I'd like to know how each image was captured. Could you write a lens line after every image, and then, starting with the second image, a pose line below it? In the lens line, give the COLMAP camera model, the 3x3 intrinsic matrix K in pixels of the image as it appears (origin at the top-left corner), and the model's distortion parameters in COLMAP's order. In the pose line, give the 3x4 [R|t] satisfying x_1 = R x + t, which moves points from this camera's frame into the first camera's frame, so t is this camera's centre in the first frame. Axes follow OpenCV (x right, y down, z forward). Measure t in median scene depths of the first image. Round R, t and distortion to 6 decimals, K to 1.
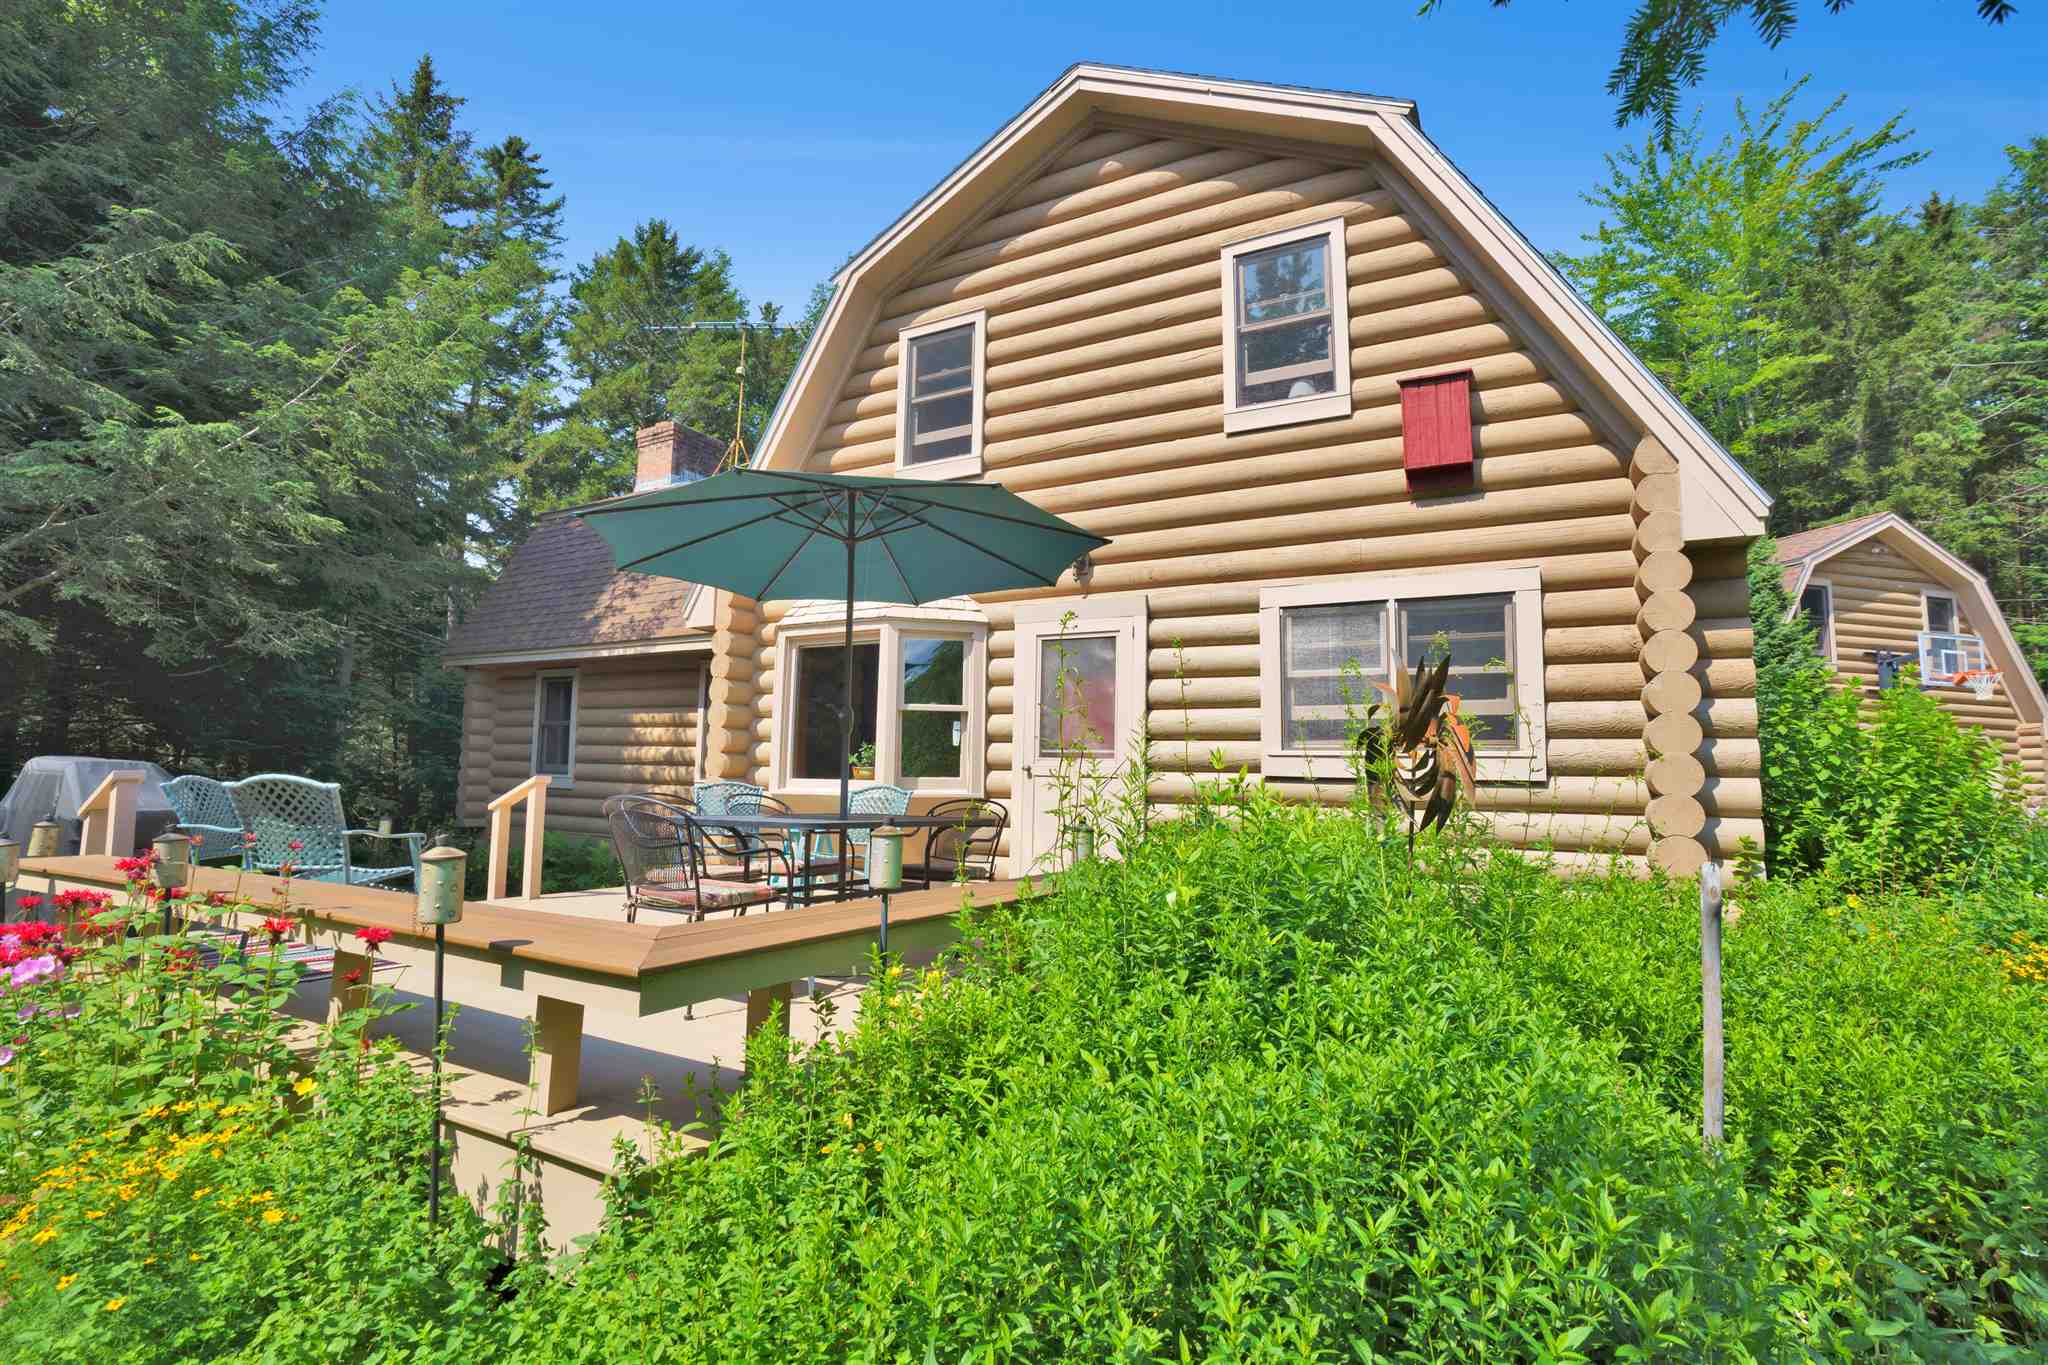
lens RADIAL K [[905.9, 0, 1024.7], [0, 905.9, 671.9], [0, 0, 1]] dist [-0.020222, 0.000508]
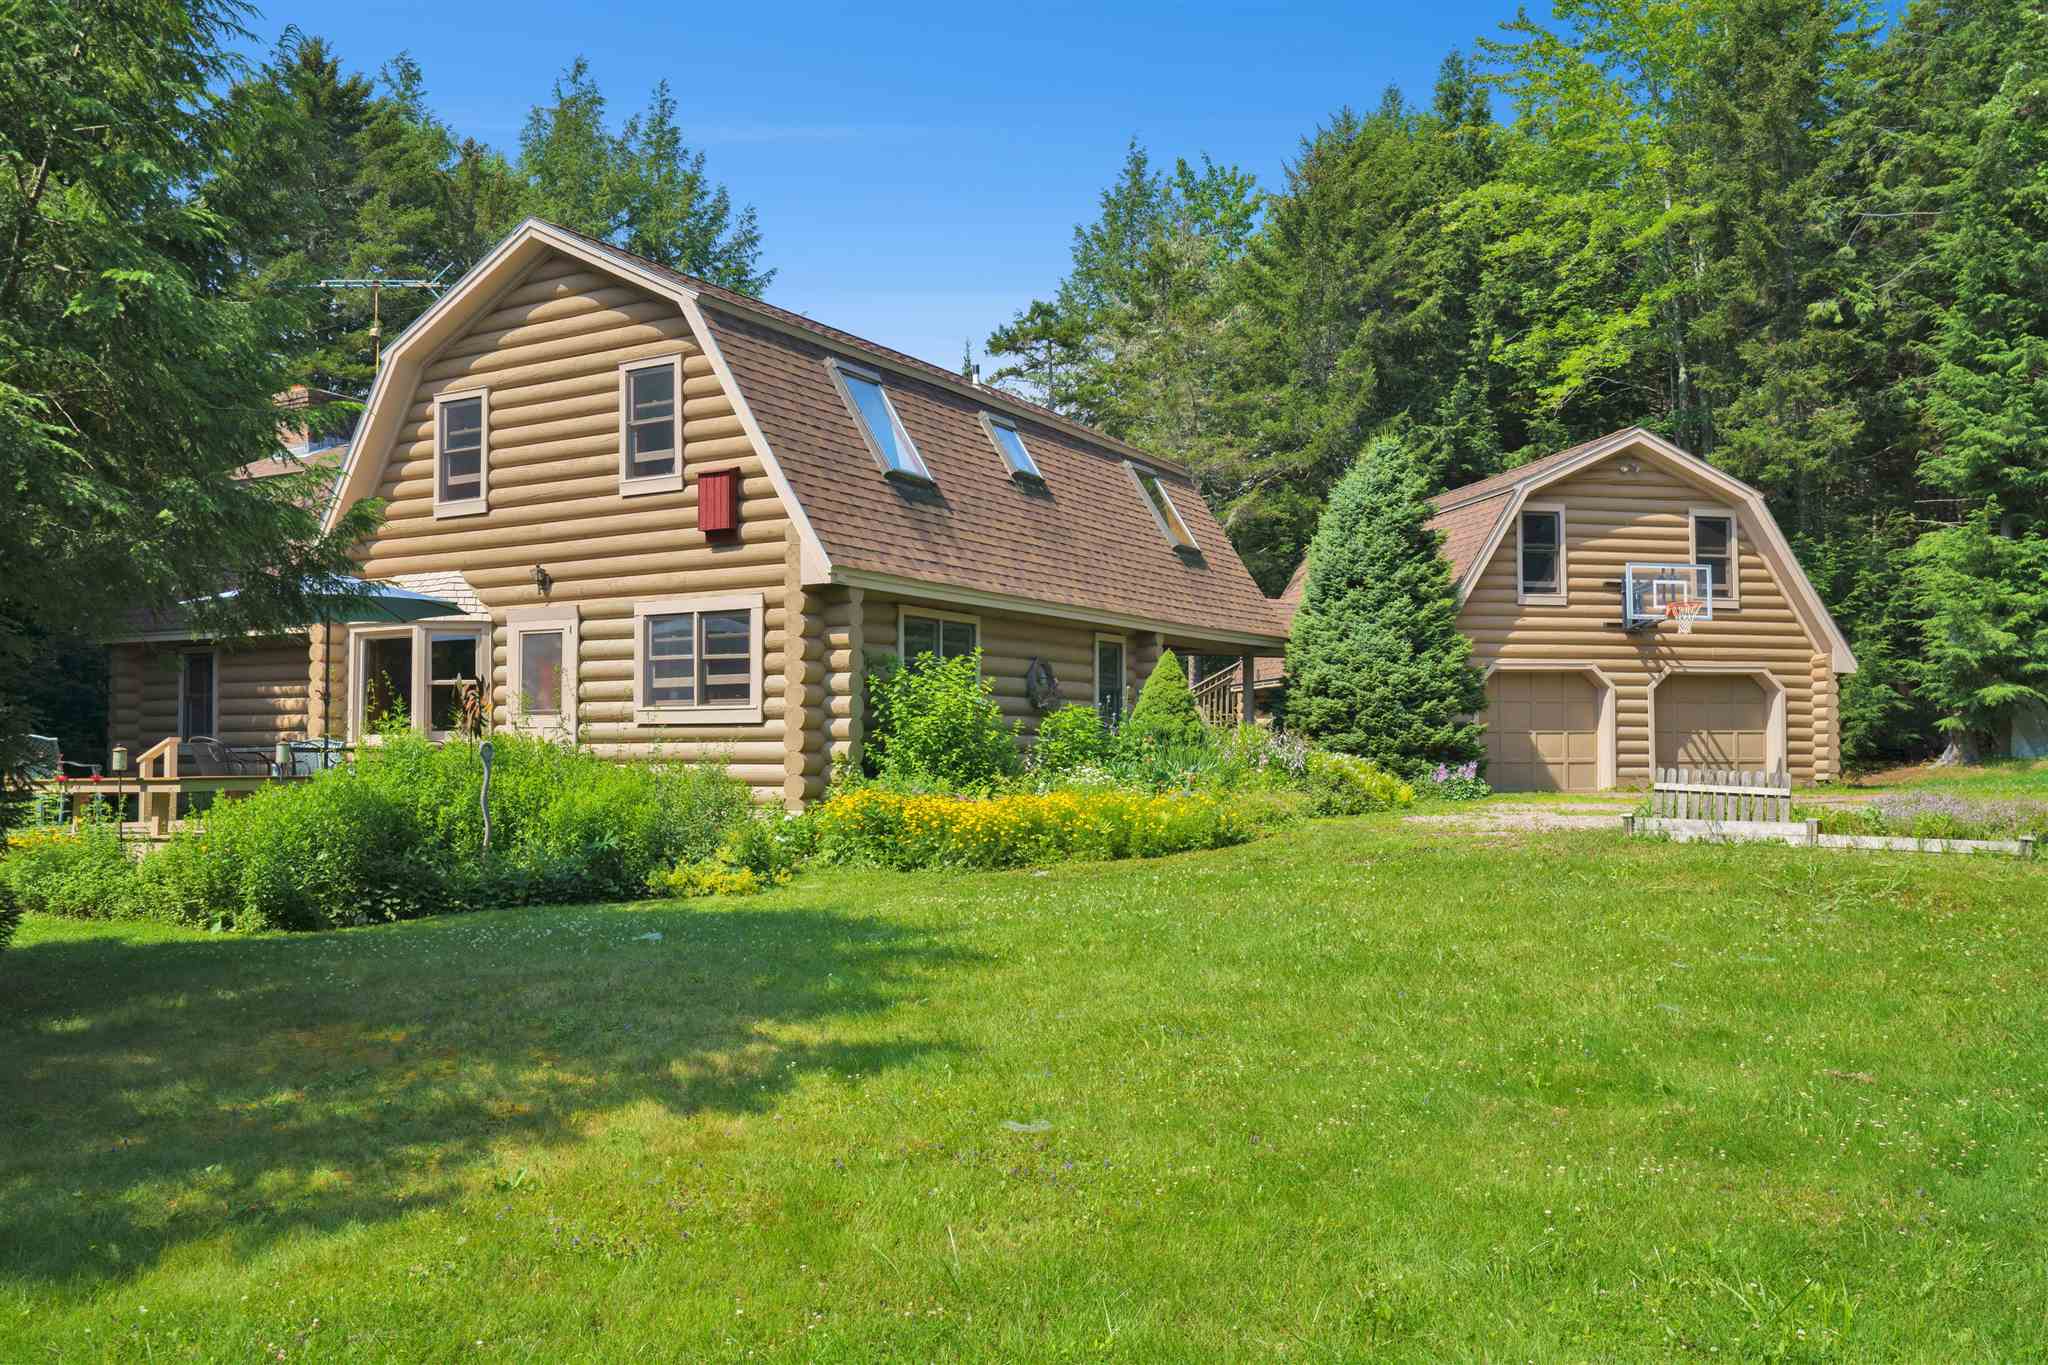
lens RADIAL K [[1575.5, 0, 1024.5], [0, 1575.5, 695.2], [0, 0, 1]] dist [0.013252, 0.019979]
pose [[0.999174, -0.024288, -0.032593, 0.889798], [0.026799, 0.996517, 0.078969, -0.114009], [0.030561, -0.079778, 0.996344, -1.473724]]
